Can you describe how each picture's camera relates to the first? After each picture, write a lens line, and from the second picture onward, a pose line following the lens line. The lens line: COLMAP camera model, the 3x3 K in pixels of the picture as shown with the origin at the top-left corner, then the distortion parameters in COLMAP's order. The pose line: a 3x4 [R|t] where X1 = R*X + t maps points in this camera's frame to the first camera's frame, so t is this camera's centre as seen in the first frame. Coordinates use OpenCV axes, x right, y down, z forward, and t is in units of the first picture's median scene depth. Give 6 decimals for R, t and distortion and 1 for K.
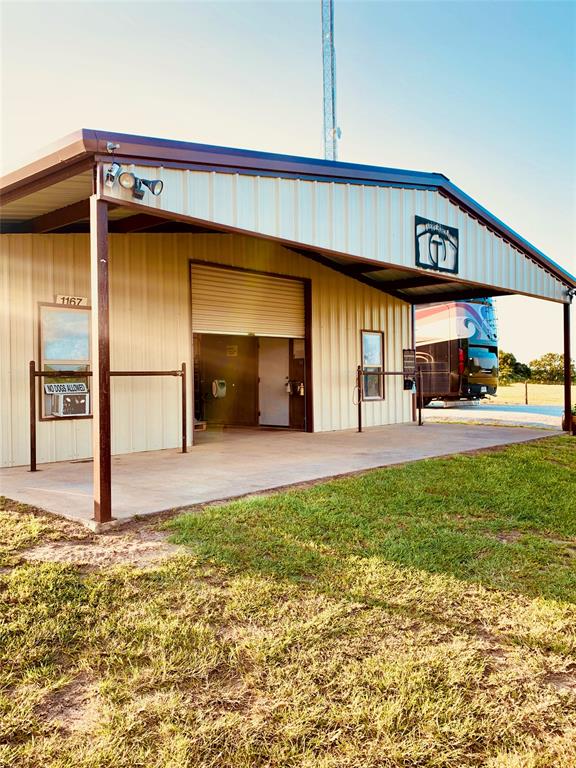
lens RADIAL K [[646.0, 0, 288.0], [0, 646.0, 384.0], [0, 0, 1]] dist [0.001571, 0.000684]
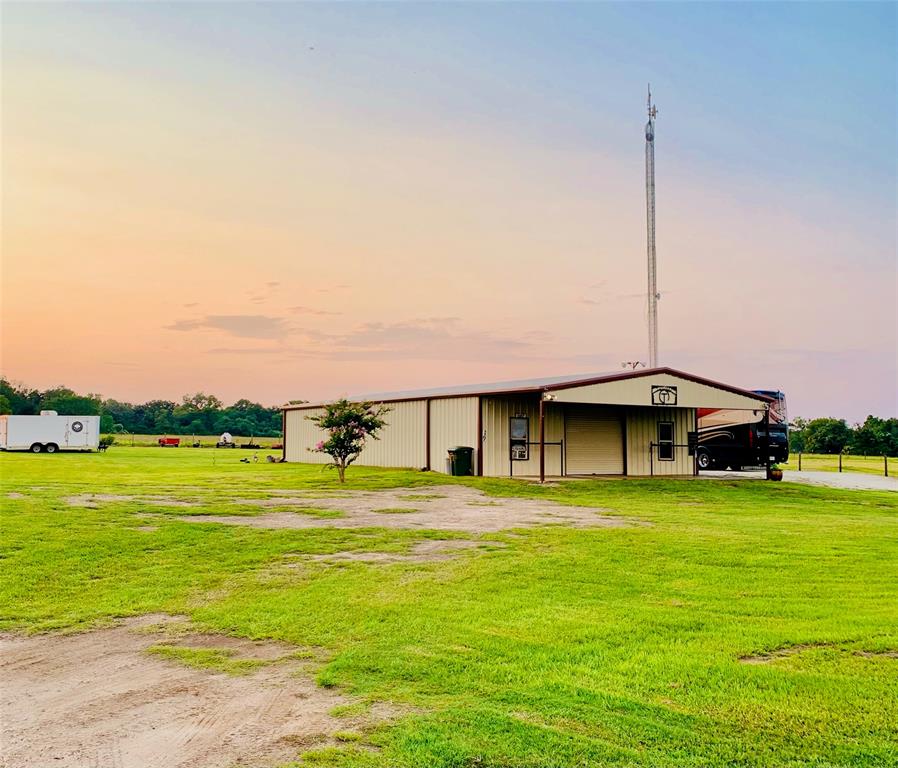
lens RADIAL K [[994.8, 0, 447.8], [0, 994.8, 349.6], [0, 0, 1]] dist [0.194487, 0.000104]
pose [[0.964575, -0.012366, -0.263519, 0.431775], [-0.015874, 0.994370, -0.104767, 0.032518], [0.263331, 0.105239, 0.958948, -2.879507]]
